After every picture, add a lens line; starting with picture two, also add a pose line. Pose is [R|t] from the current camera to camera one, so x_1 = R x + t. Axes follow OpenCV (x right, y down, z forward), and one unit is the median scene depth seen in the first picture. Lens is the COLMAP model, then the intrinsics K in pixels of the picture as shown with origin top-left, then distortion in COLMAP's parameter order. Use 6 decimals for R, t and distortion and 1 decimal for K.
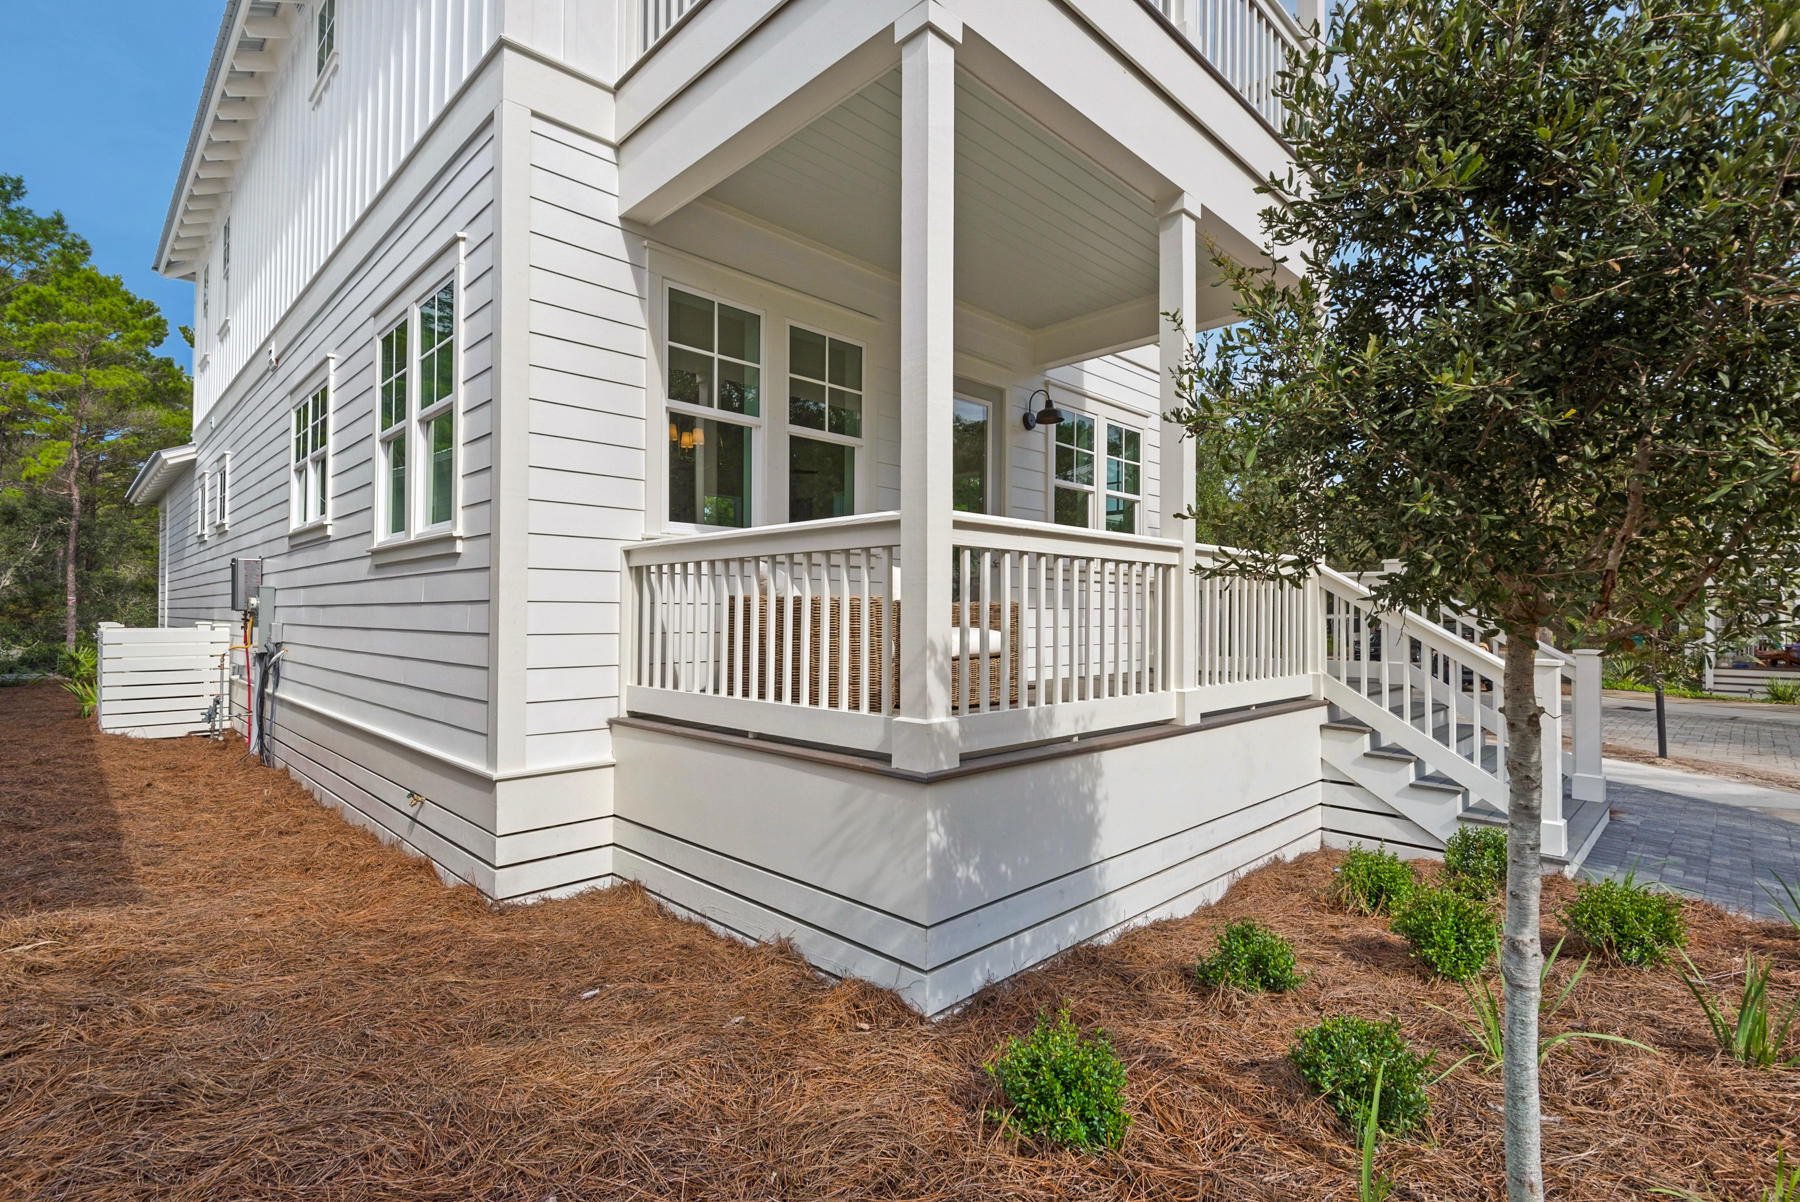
lens RADIAL K [[922.6, 0, 902.4], [0, 922.6, 587.6], [0, 0, 1]] dist [0.033372, 0.000010]
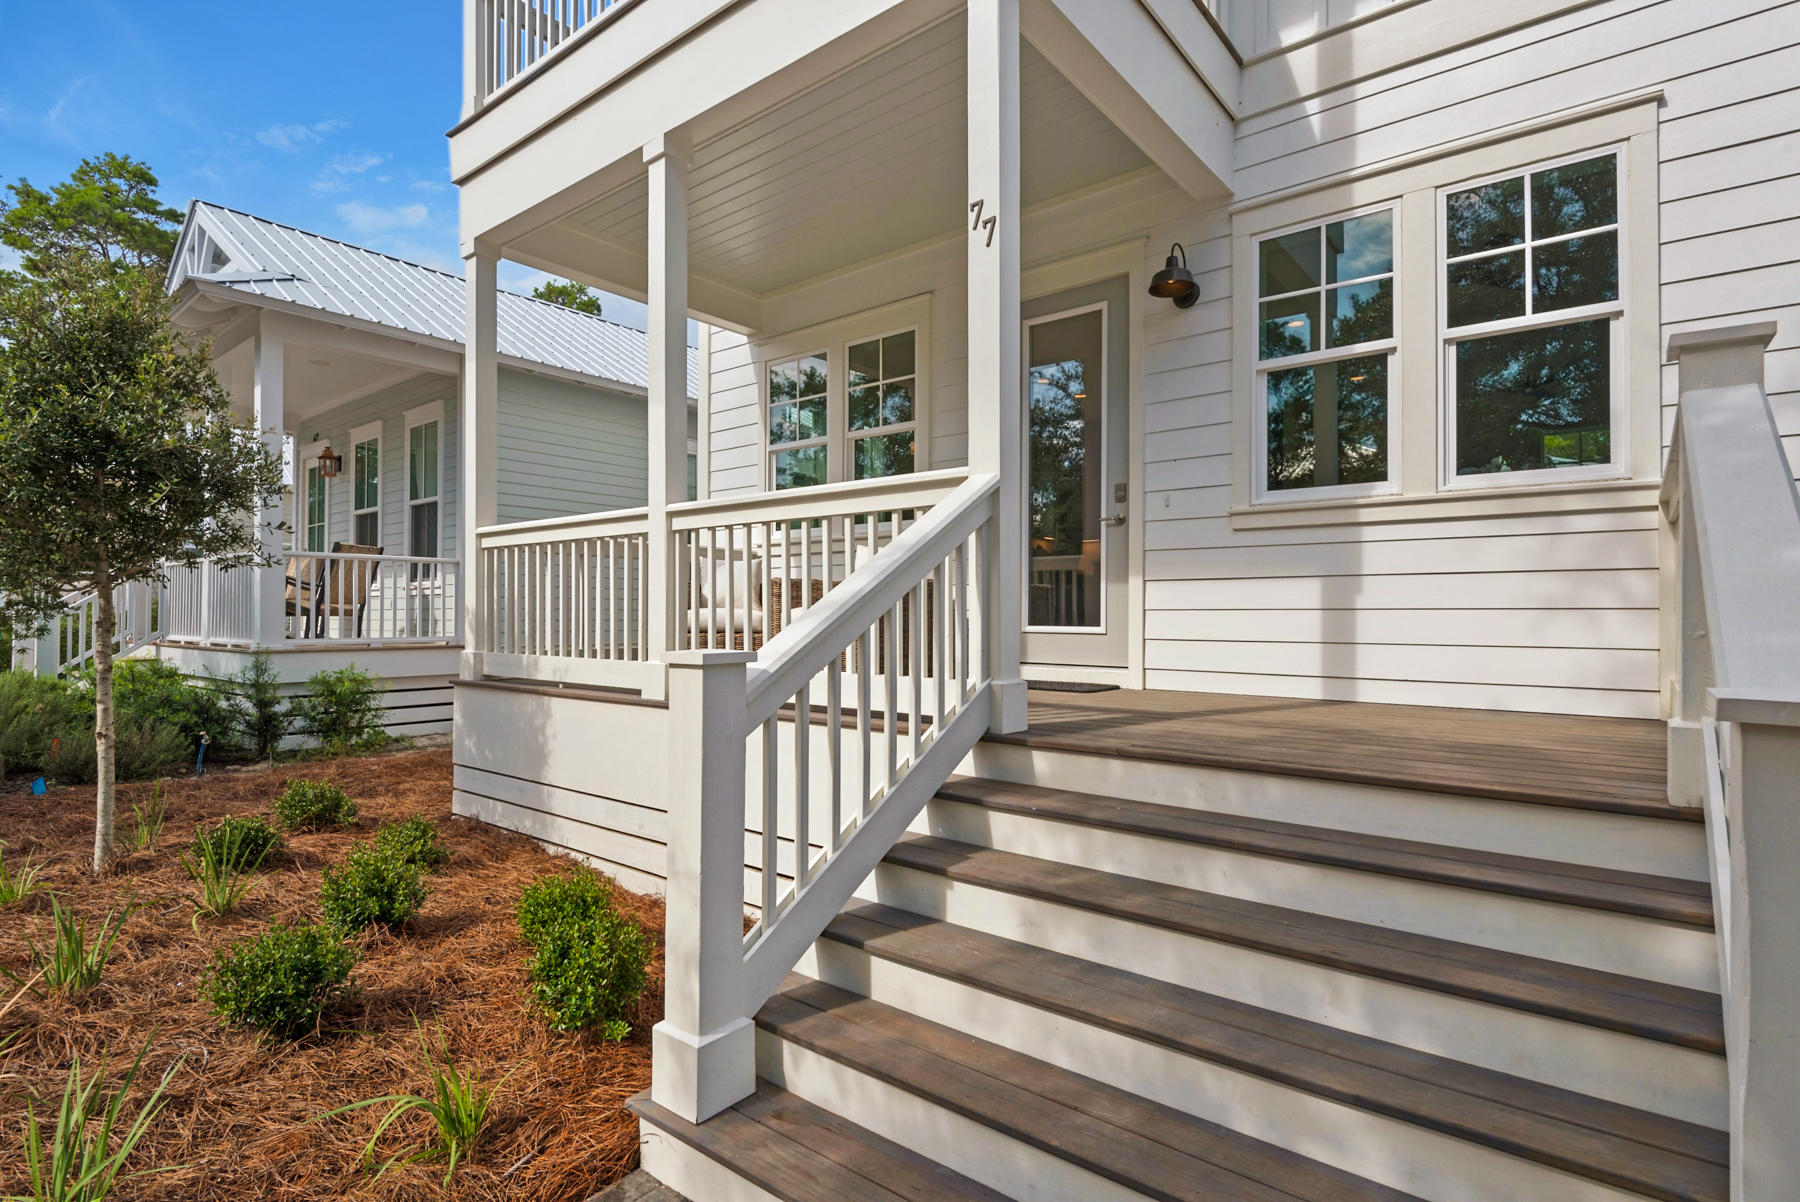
lens RADIAL K [[899.9, 0, 900.0], [0, 899.9, 601.0], [0, 0, 1]] dist [0.030926, -0.000358]
pose [[0.052678, -0.011534, -0.998545, 0.793002], [0.028276, 0.999550, -0.010054, 0.040681], [0.998211, -0.027705, 0.052981, 0.771532]]
